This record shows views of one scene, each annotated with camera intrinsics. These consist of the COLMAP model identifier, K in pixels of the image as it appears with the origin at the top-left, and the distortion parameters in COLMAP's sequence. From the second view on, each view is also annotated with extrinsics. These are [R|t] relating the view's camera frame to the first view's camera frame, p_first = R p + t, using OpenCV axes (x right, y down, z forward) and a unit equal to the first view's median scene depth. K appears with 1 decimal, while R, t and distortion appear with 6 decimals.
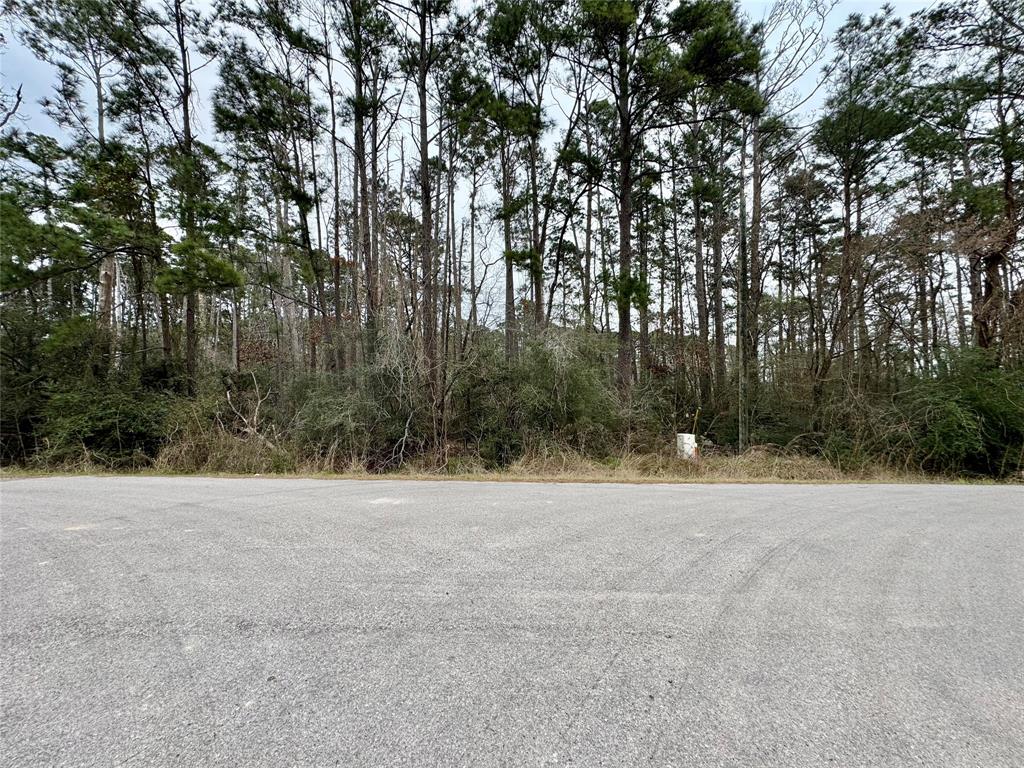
lens RADIAL K [[405.9, 0, 511.9], [0, 405.9, 382.8], [0, 0, 1]] dist [-0.002404, 0.000515]
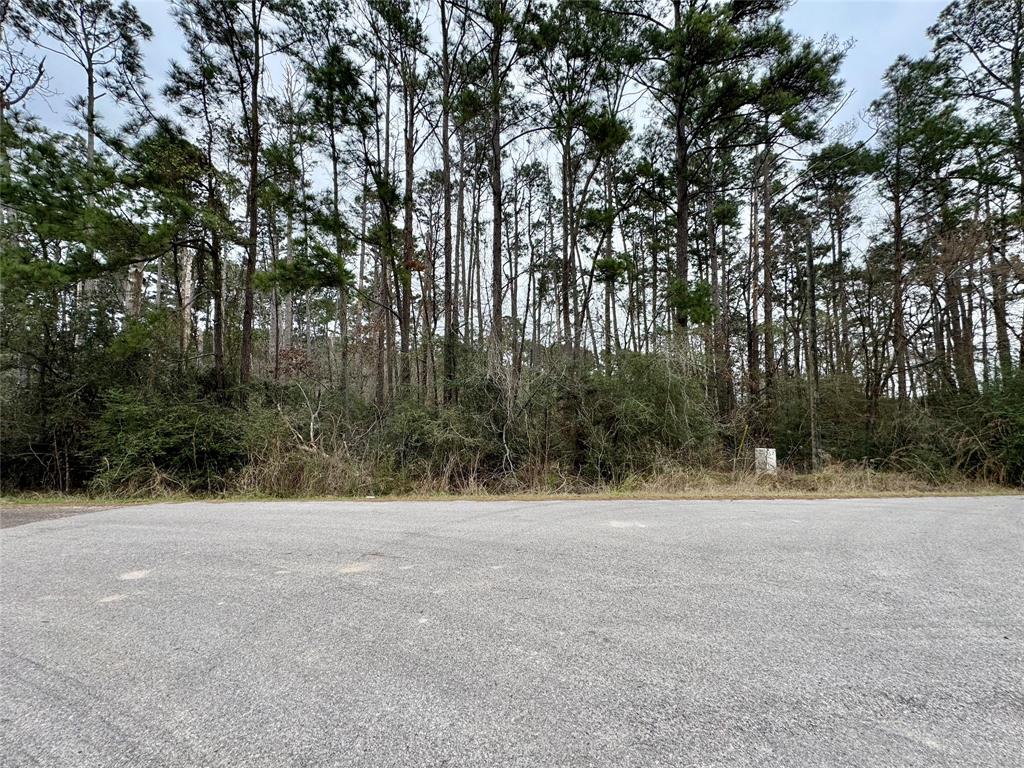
lens RADIAL K [[405.9, 0, 511.8], [0, 405.9, 382.9], [0, 0, 1]] dist [-0.002404, 0.000515]
pose [[0.995908, 0.007447, 0.090067, -0.292436], [-0.003575, 0.999065, -0.043080, 0.011217], [-0.090304, 0.042581, 0.995004, 0.062265]]
